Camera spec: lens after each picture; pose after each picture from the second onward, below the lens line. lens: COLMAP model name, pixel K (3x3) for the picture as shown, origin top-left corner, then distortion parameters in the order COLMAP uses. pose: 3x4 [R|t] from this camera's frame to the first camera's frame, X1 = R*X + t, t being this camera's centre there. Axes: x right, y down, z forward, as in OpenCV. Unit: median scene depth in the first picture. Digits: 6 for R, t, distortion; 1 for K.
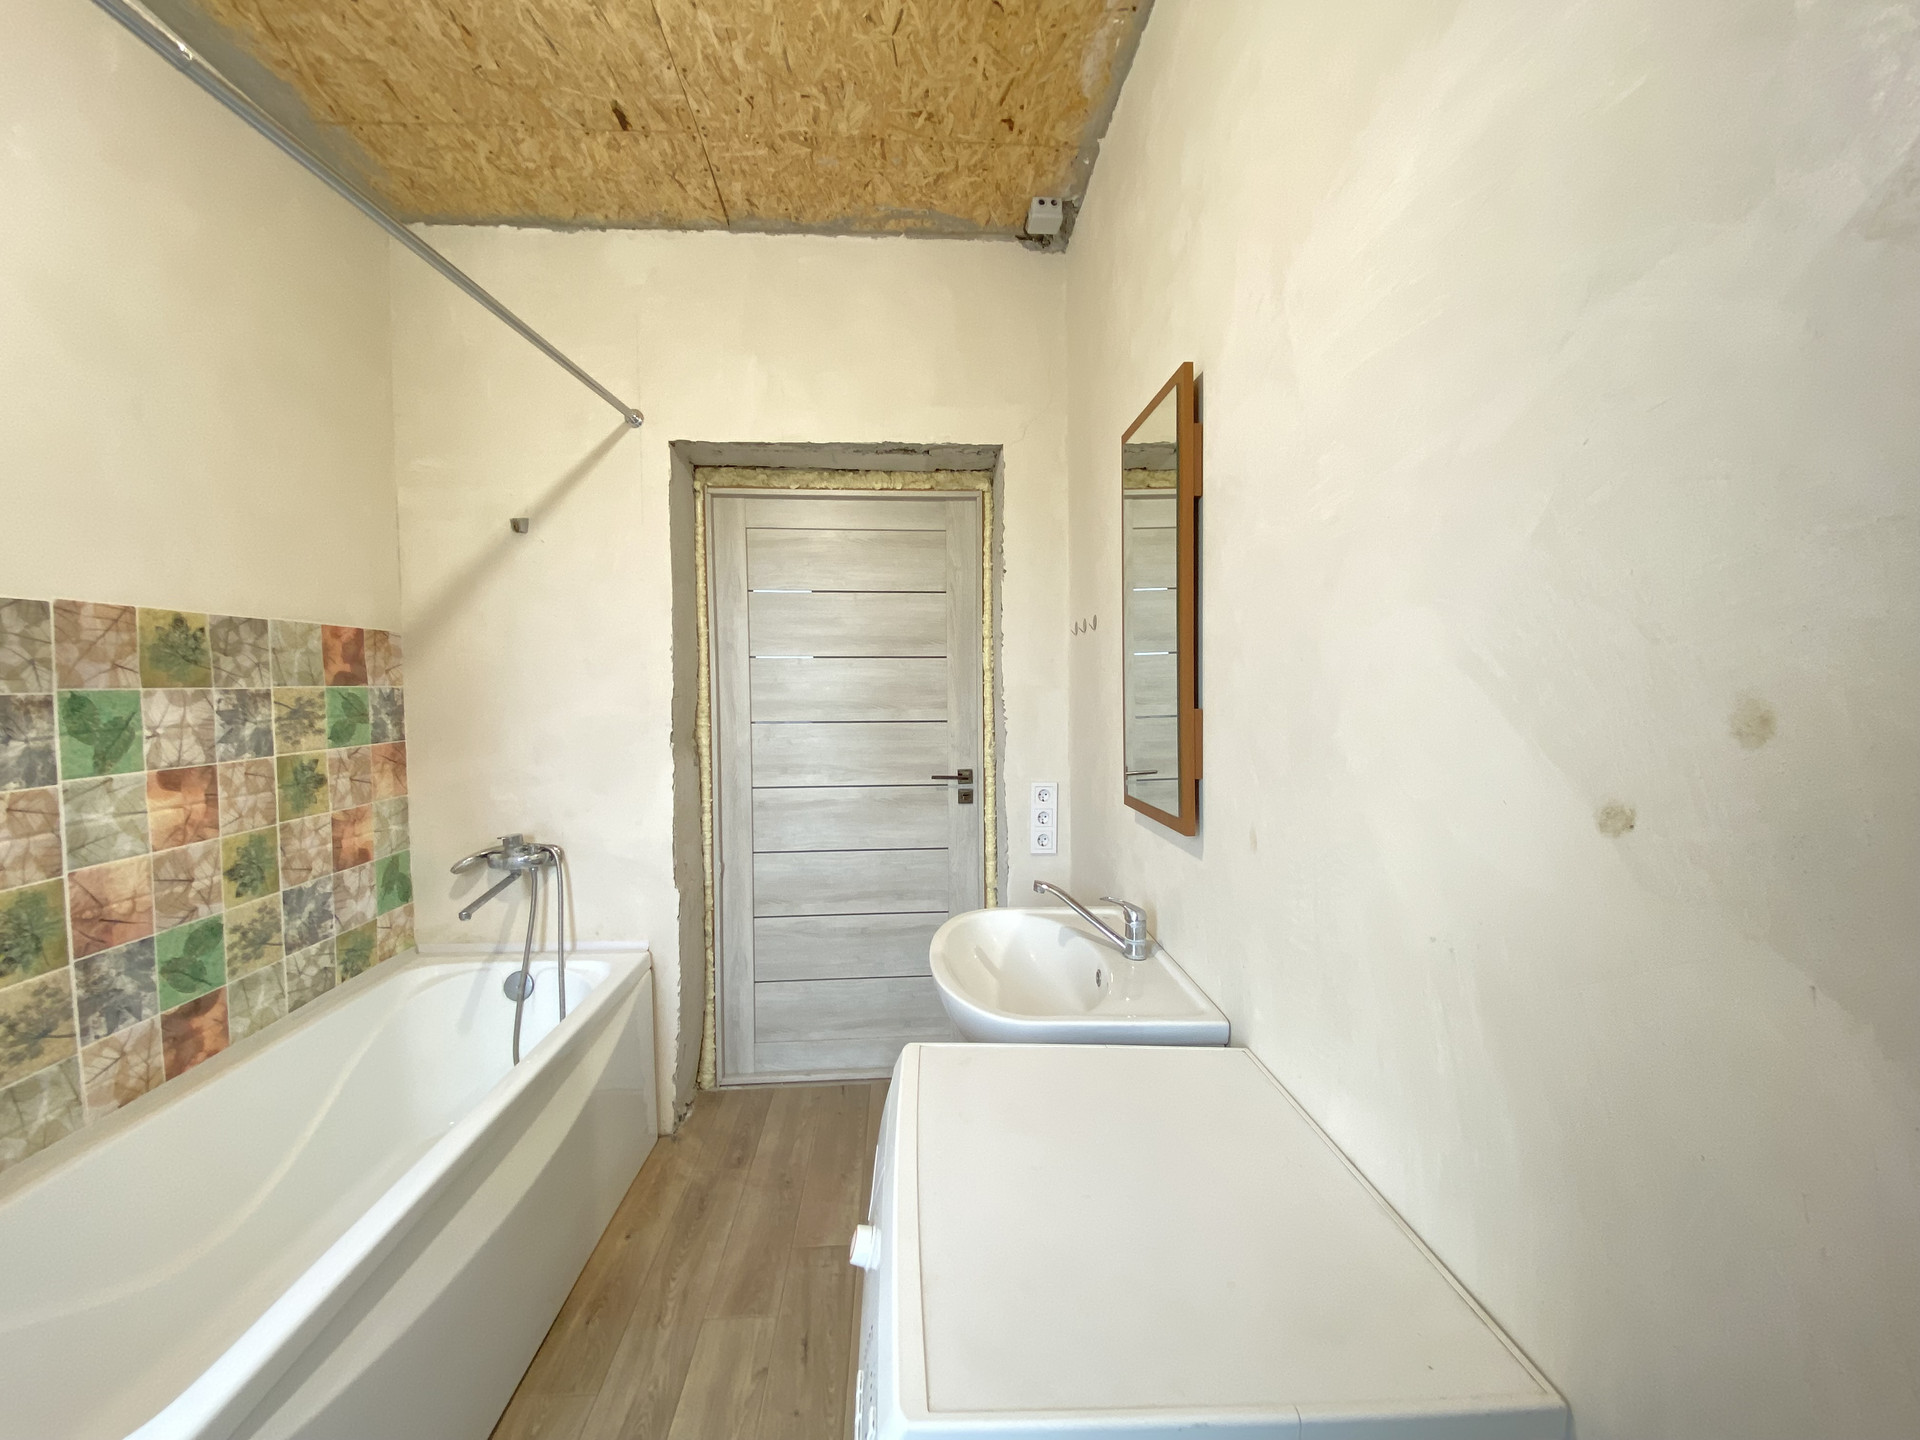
lens RADIAL K [[772.4, 0, 973.6], [0, 772.4, 720.8], [0, 0, 1]] dist [-0.000564, -0.011350]
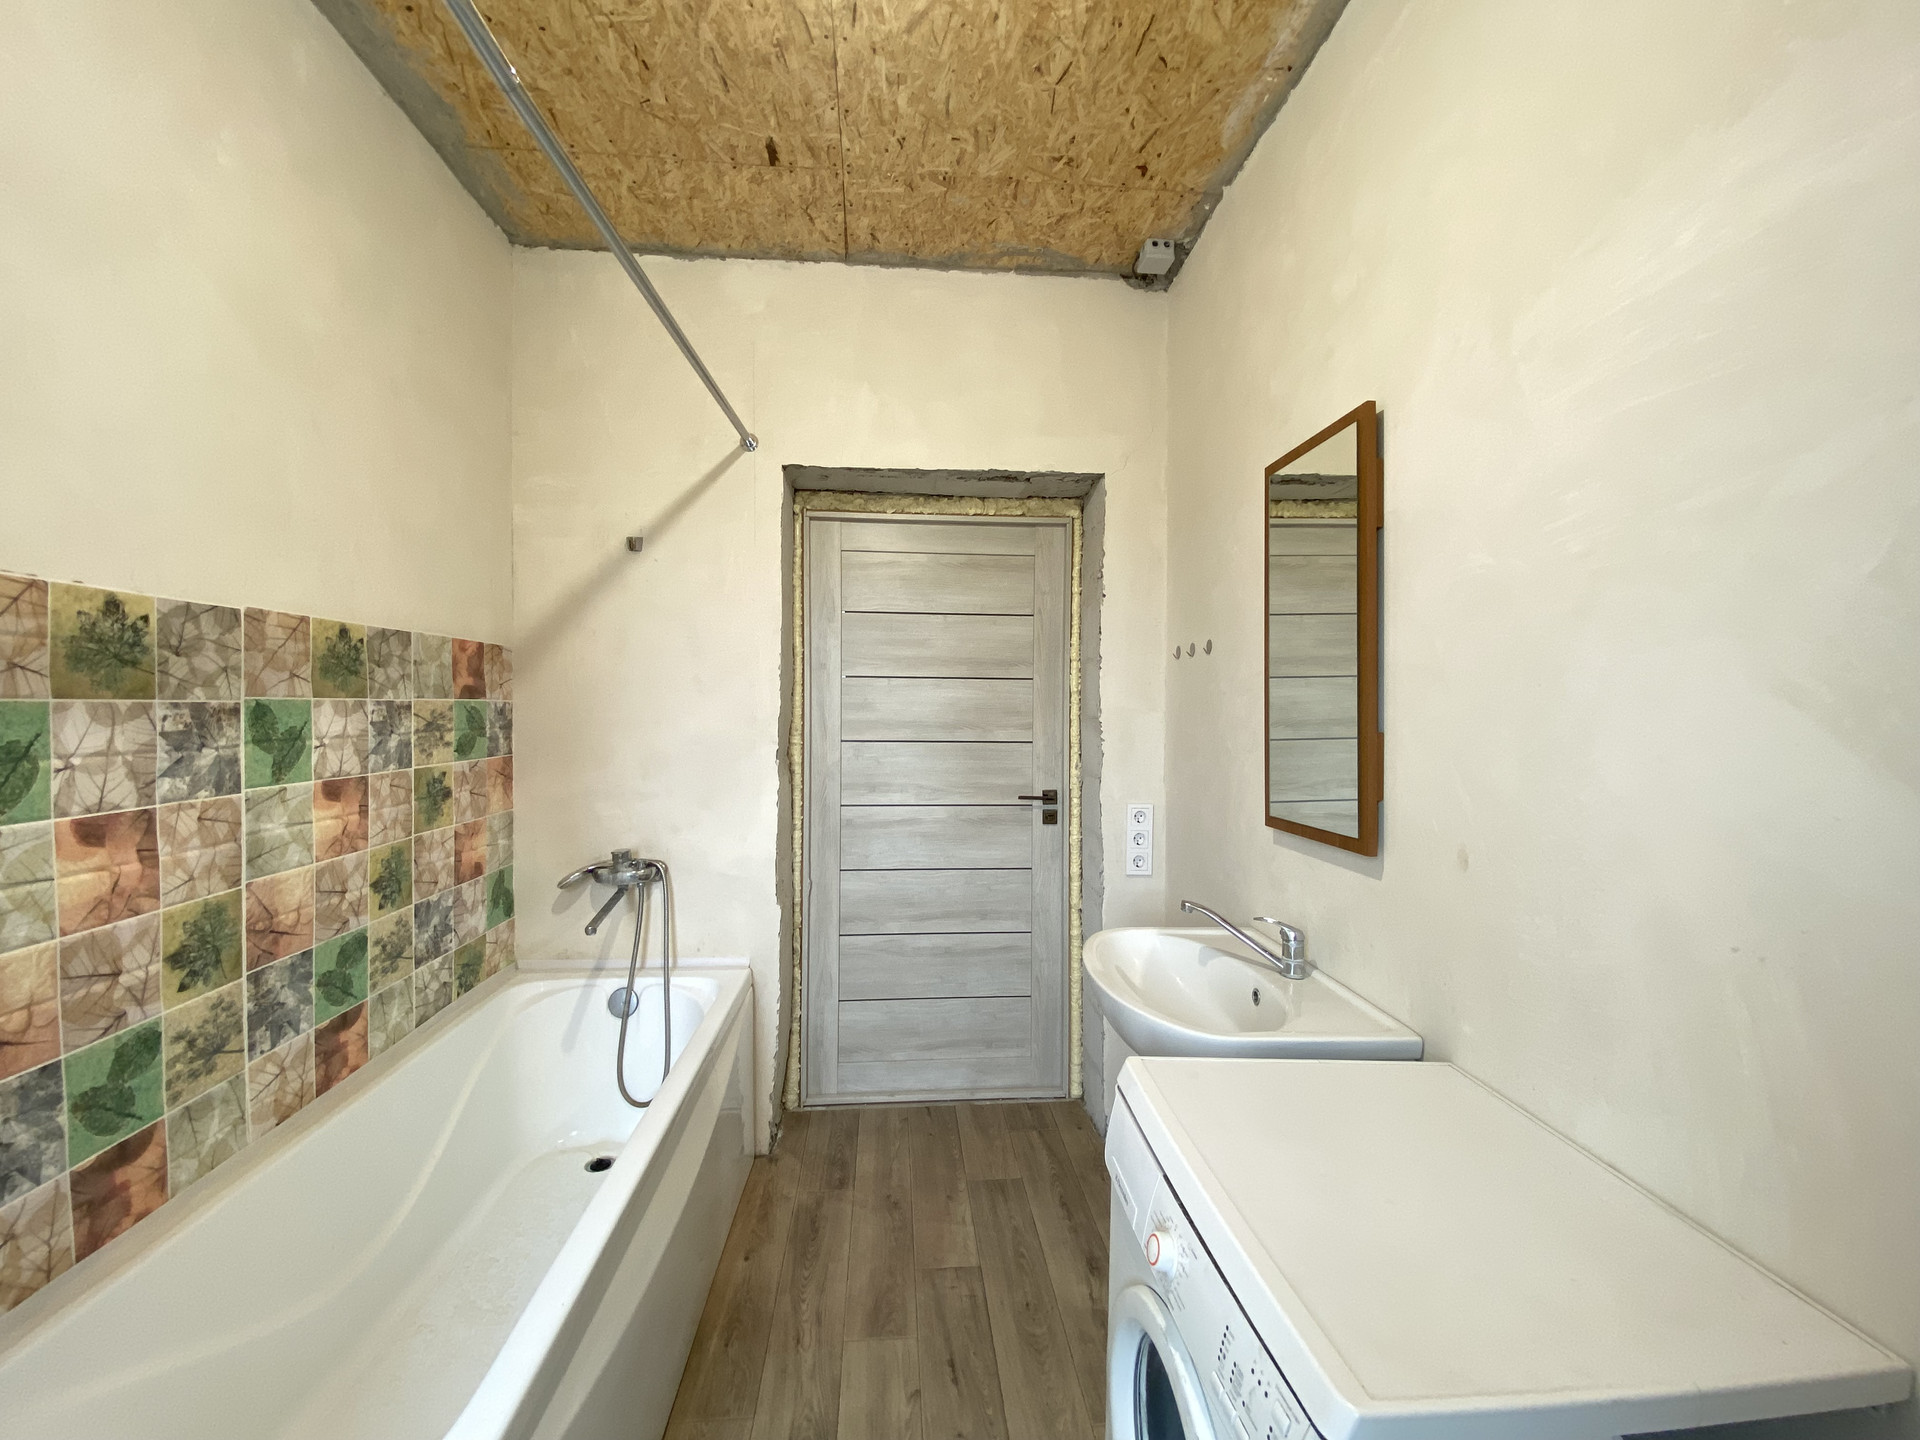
lens RADIAL K [[772.4, 0, 947.4], [0, 772.4, 720.7], [0, 0, 1]] dist [-0.000564, -0.011350]
pose [[0.999818, 0.013233, 0.013754, -0.208442], [-0.012811, 0.999456, -0.030379, 0.005373], [-0.014148, 0.030198, 0.999444, -0.015632]]
